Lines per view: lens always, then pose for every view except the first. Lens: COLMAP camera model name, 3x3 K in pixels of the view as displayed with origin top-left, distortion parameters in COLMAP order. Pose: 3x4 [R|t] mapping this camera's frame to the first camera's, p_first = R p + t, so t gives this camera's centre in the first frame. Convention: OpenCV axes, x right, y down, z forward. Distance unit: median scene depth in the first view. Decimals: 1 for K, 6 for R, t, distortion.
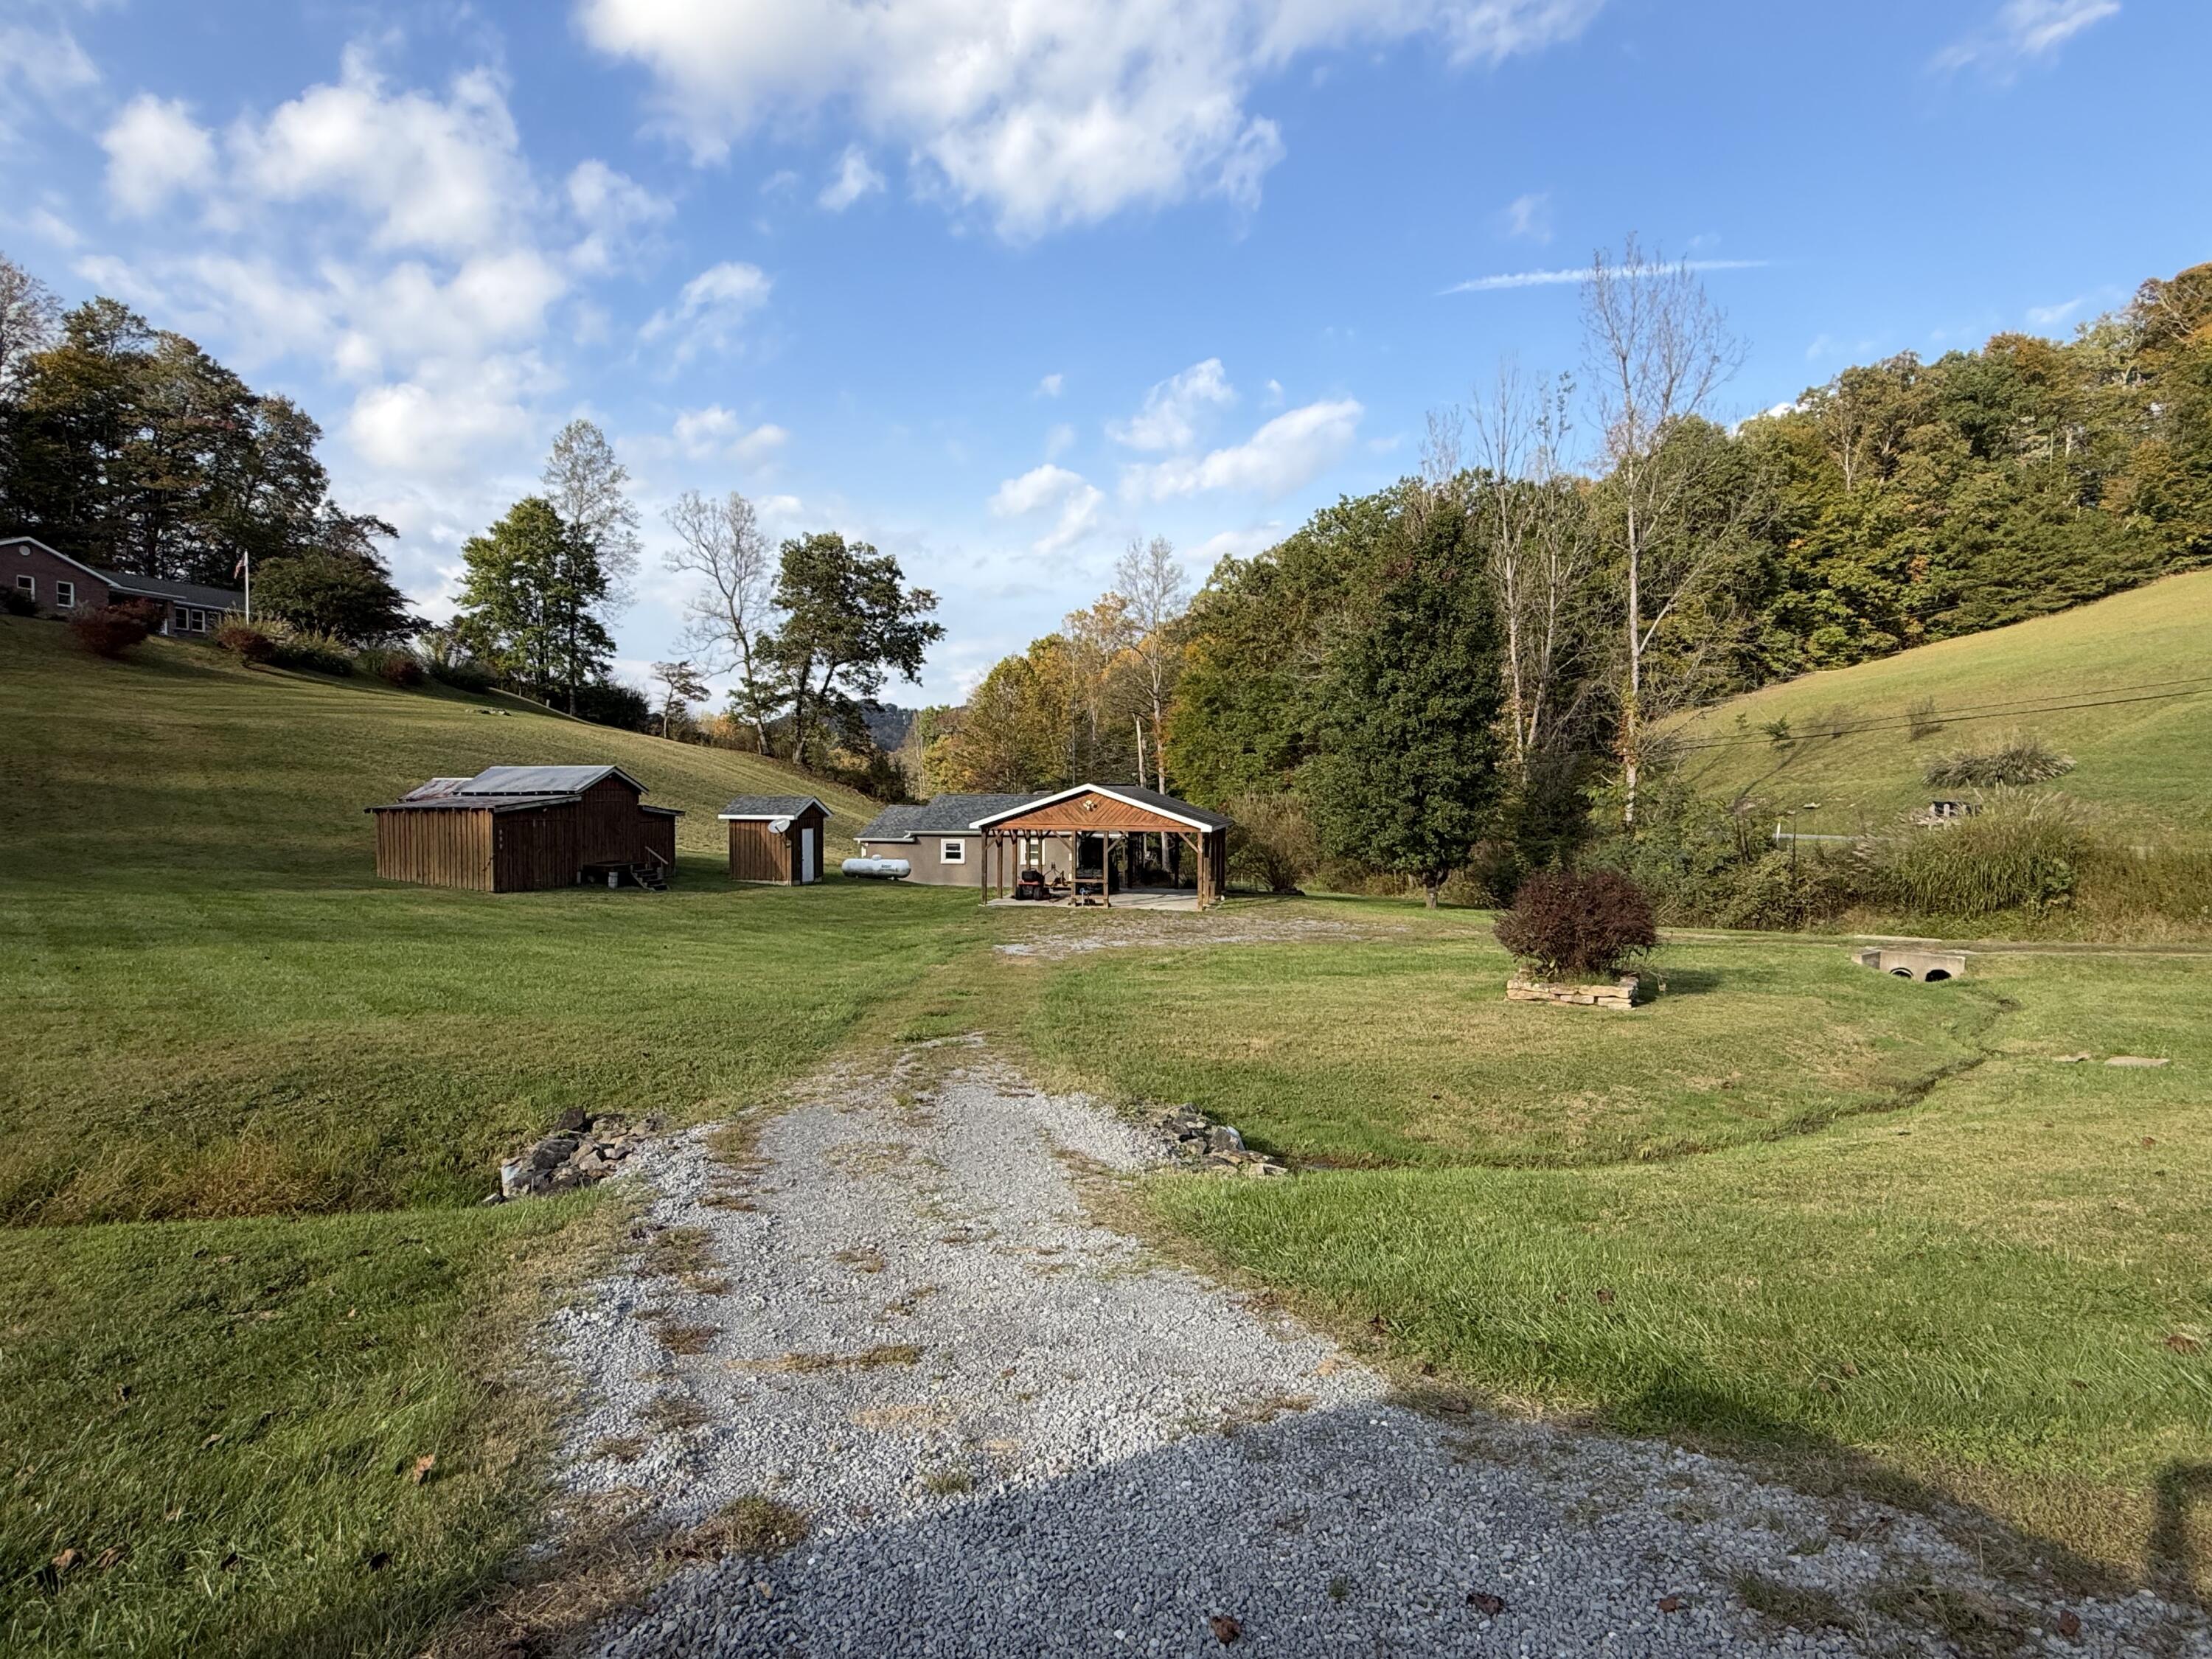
lens RADIAL K [[1151.3, 0, 1102.1], [0, 1151.3, 836.0], [0, 0, 1]] dist [-0.000601, 0.001085]
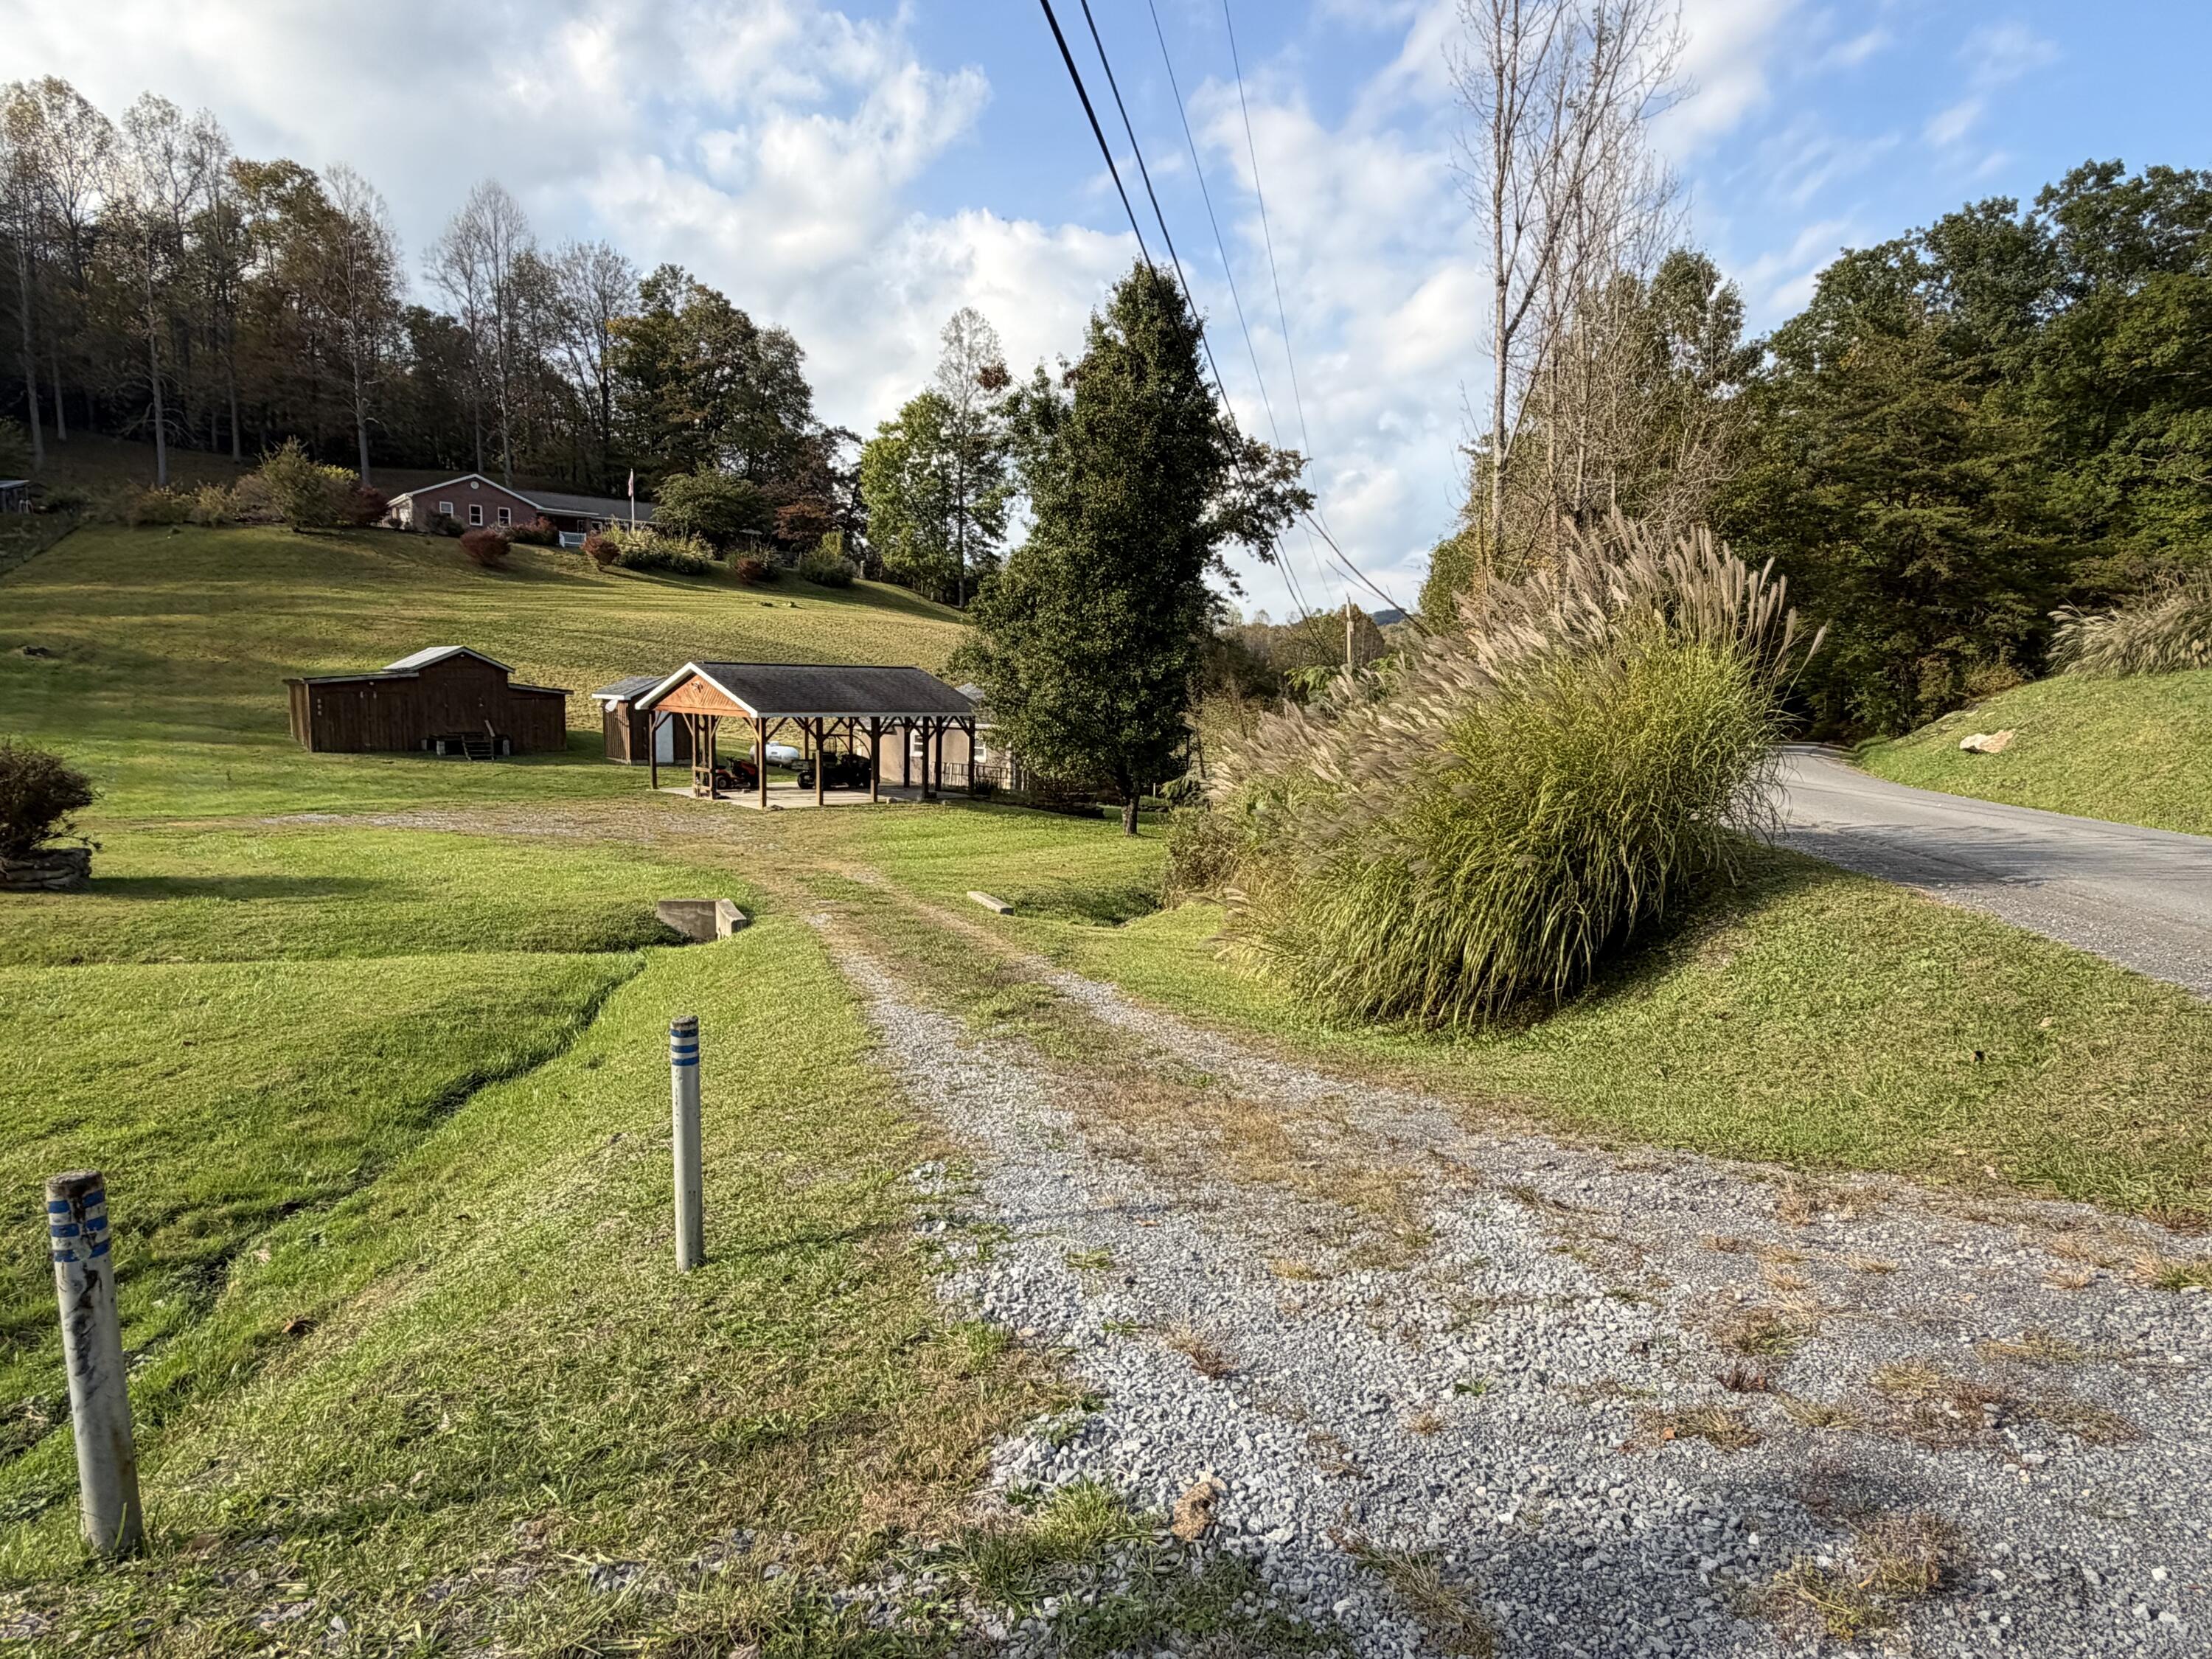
lens RADIAL K [[1298.9, 0, 1106.0], [0, 1298.9, 829.5], [0, 0, 1]] dist [0.003022, 0.000502]
pose [[0.824918, 0.073074, -0.560509, 0.728298], [-0.037477, 0.996497, 0.074759, -0.001893], [0.564009, -0.040664, 0.824767, 0.292990]]
